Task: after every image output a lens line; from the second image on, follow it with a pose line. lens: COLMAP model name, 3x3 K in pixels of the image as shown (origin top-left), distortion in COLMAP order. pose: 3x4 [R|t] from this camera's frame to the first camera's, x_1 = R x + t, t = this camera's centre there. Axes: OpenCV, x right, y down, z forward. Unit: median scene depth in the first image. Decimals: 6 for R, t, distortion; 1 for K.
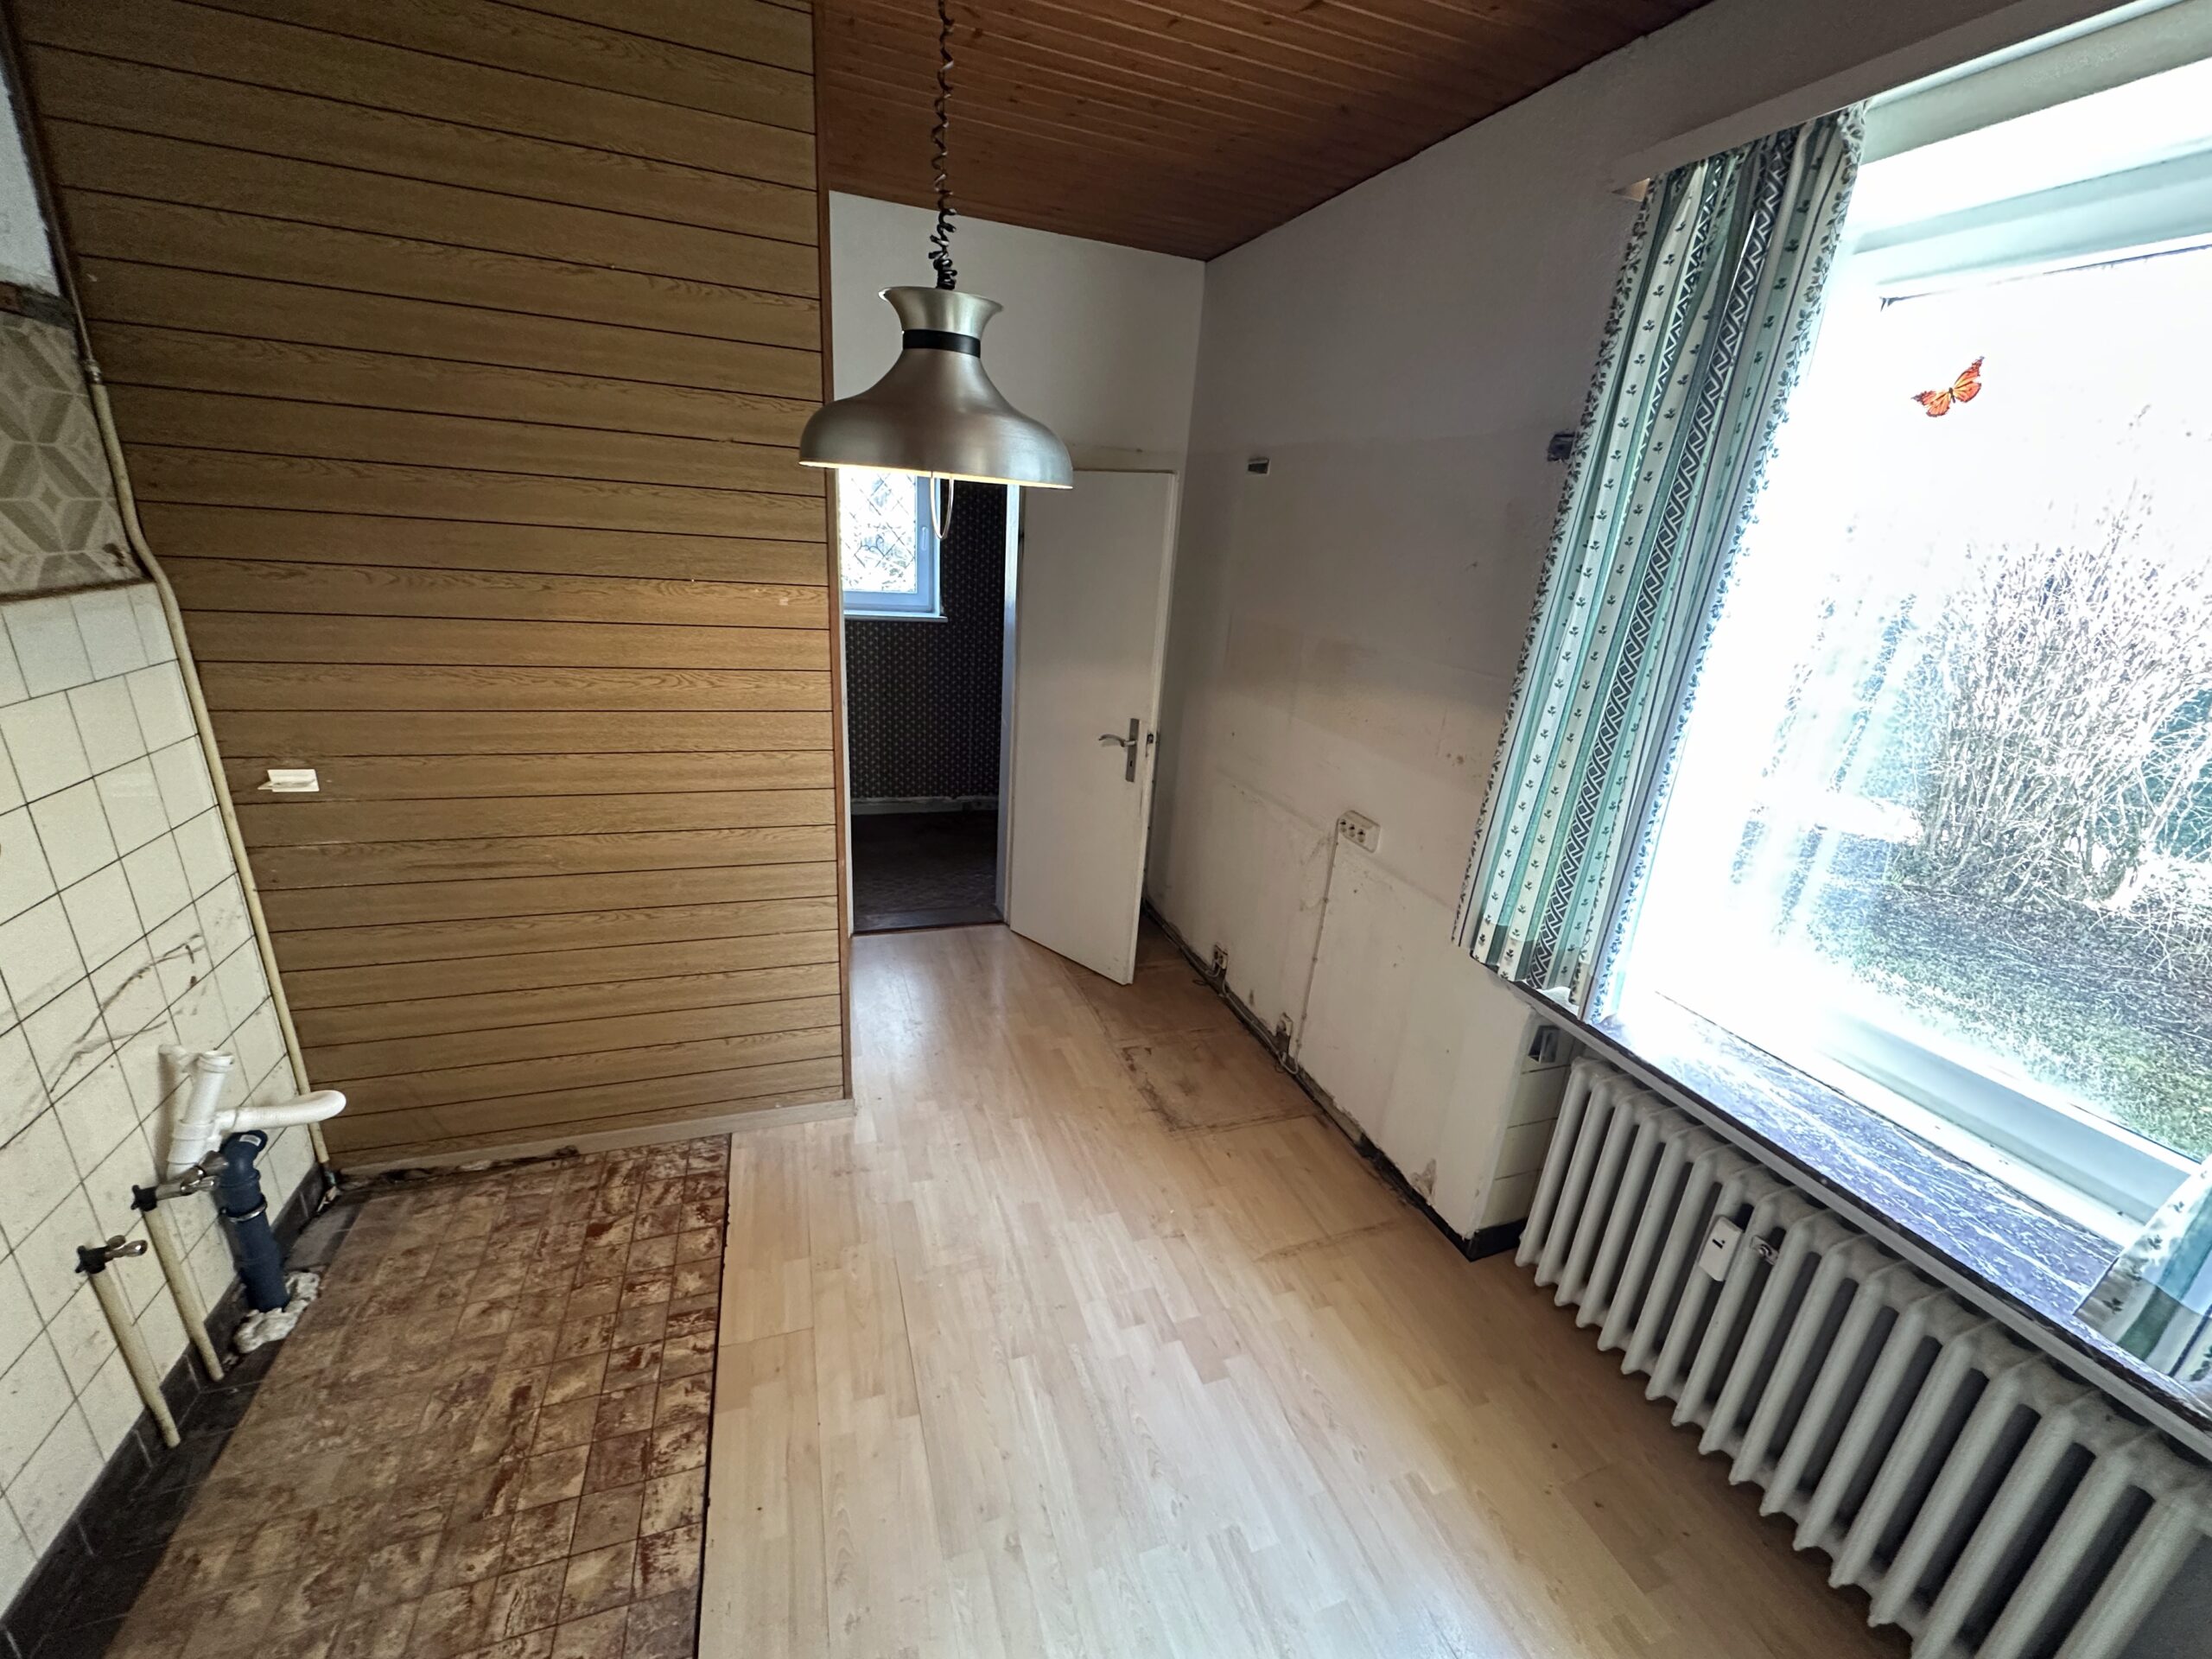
lens RADIAL K [[880.7, 0, 1107.4], [0, 880.7, 832.9], [0, 0, 1]] dist [-0.002289, -0.000243]
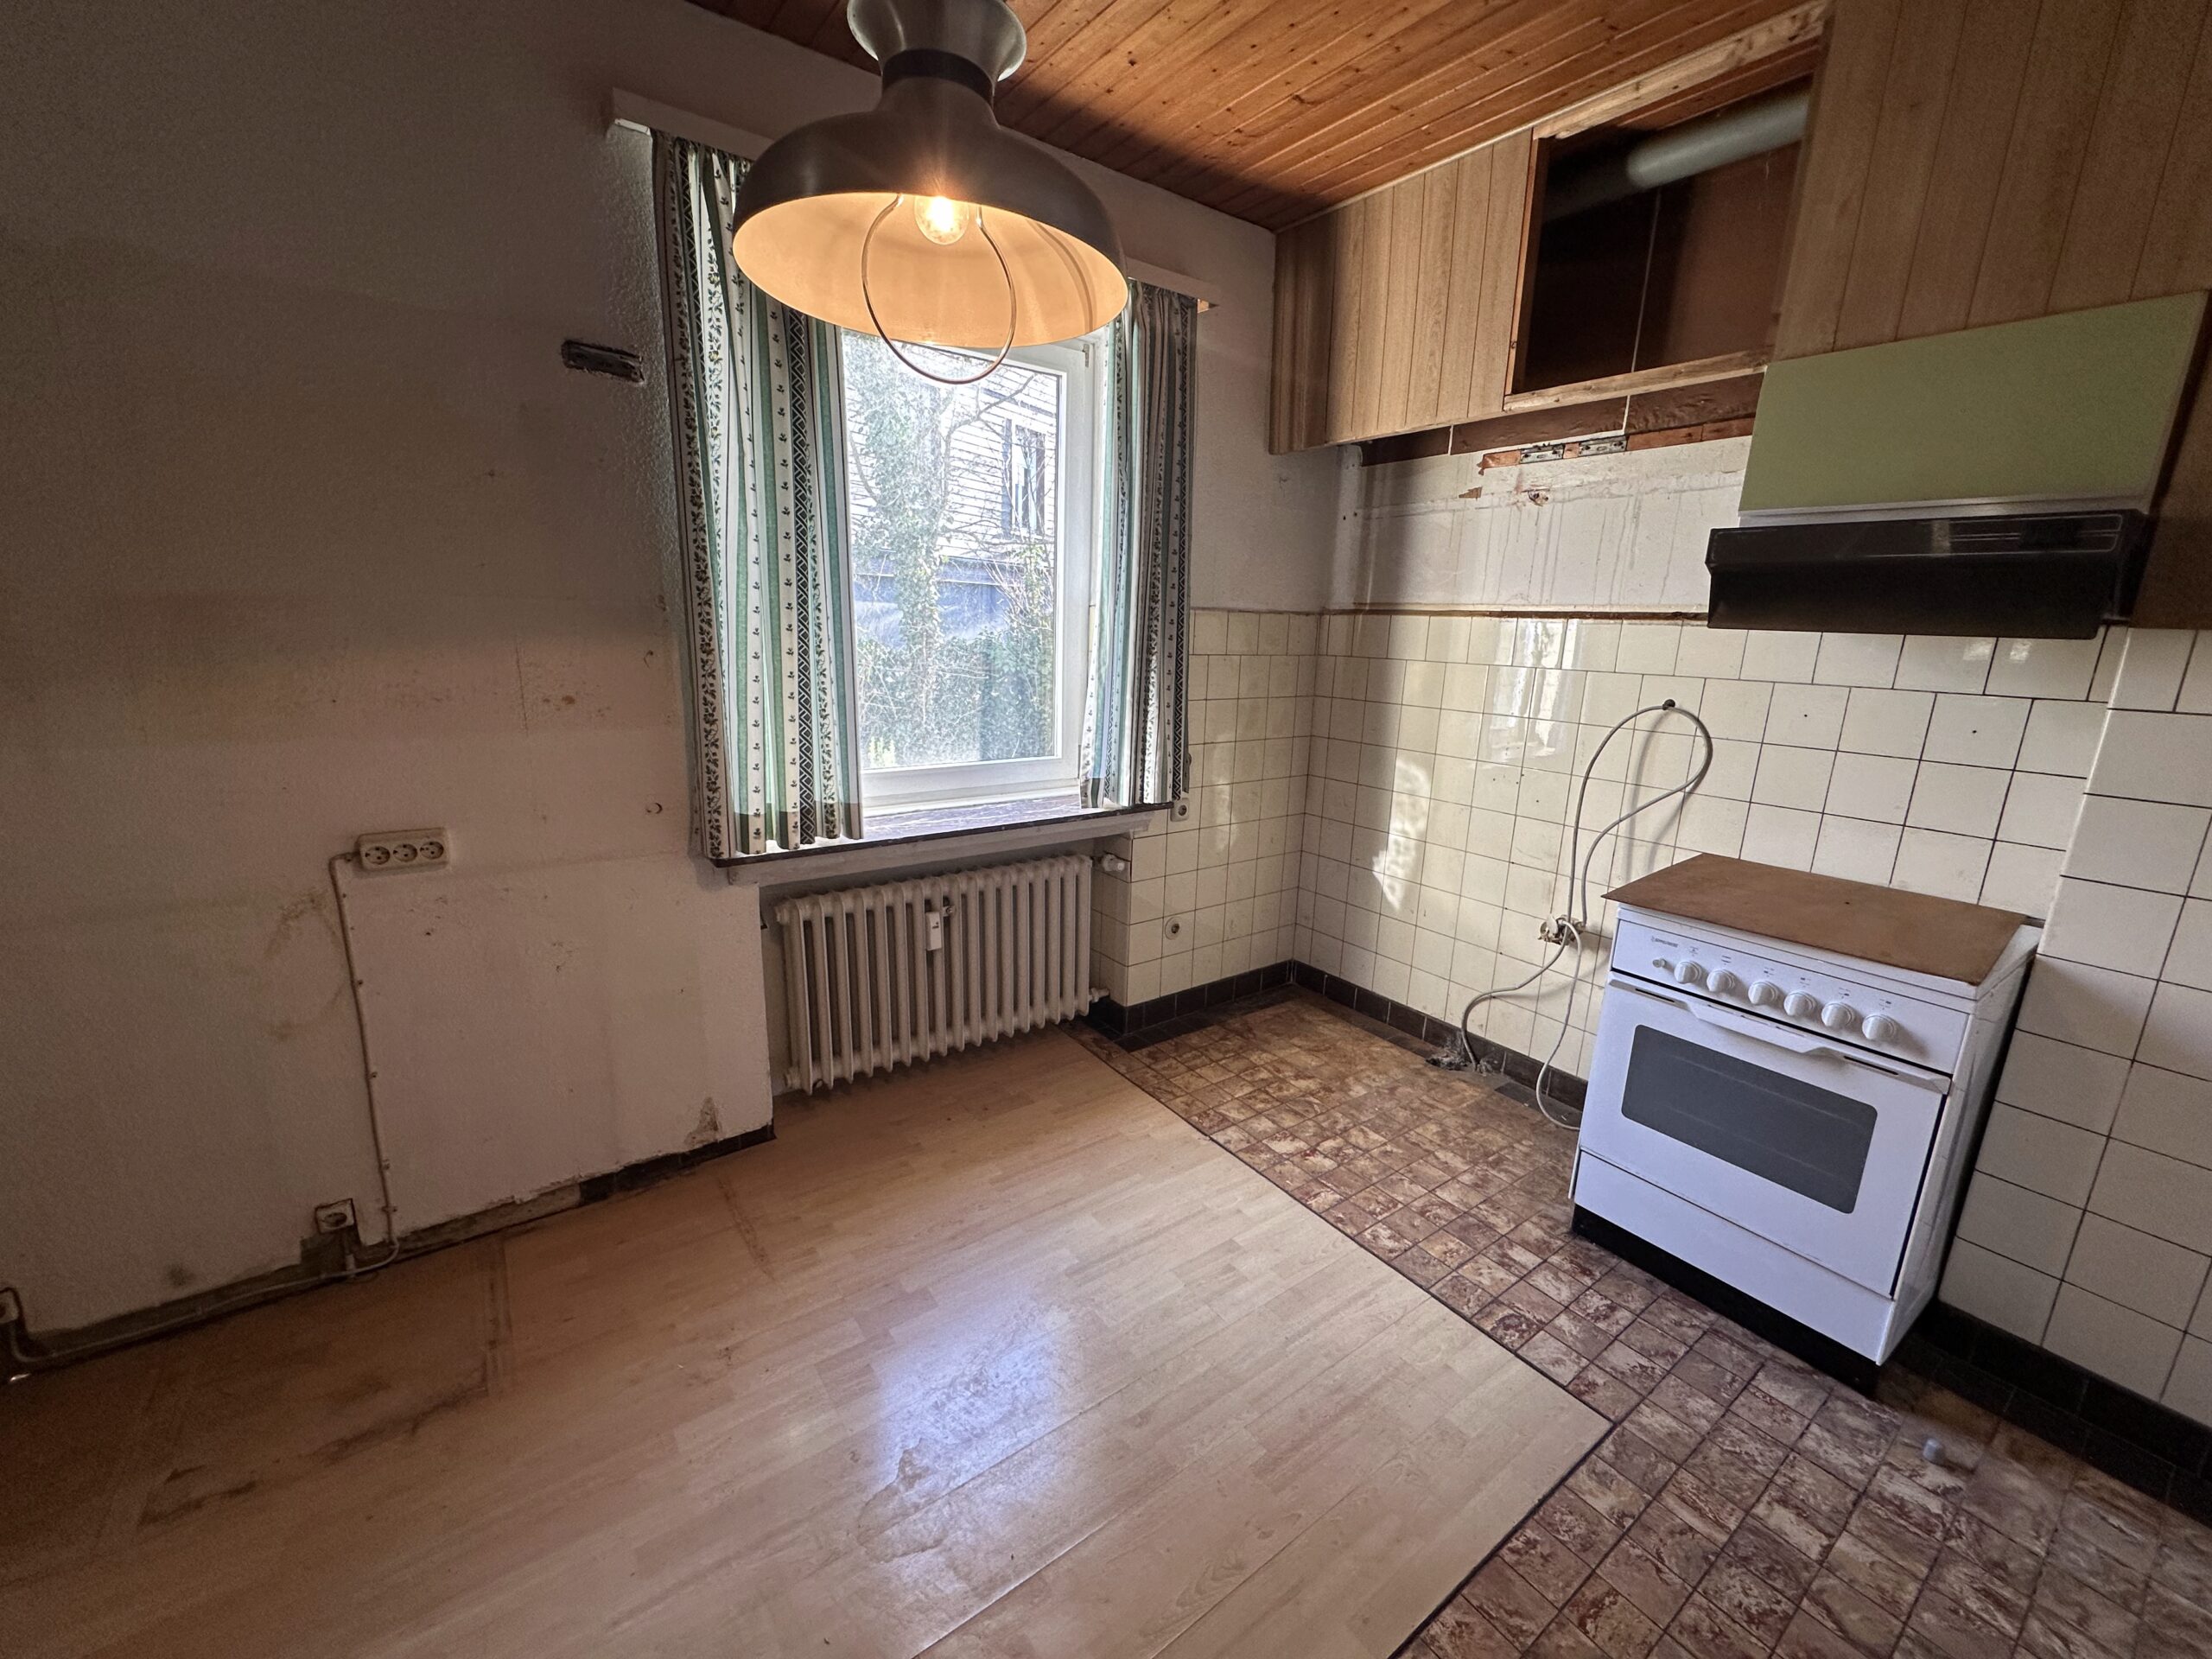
lens RADIAL K [[880.7, 0, 1108.5], [0, 880.7, 830.0], [0, 0, 1]] dist [-0.002289, -0.000243]
pose [[-0.281543, -0.299750, 0.911528, -0.569450], [0.268529, 0.887386, 0.374752, -0.144900], [-0.921209, 0.350281, -0.169345, 0.656138]]
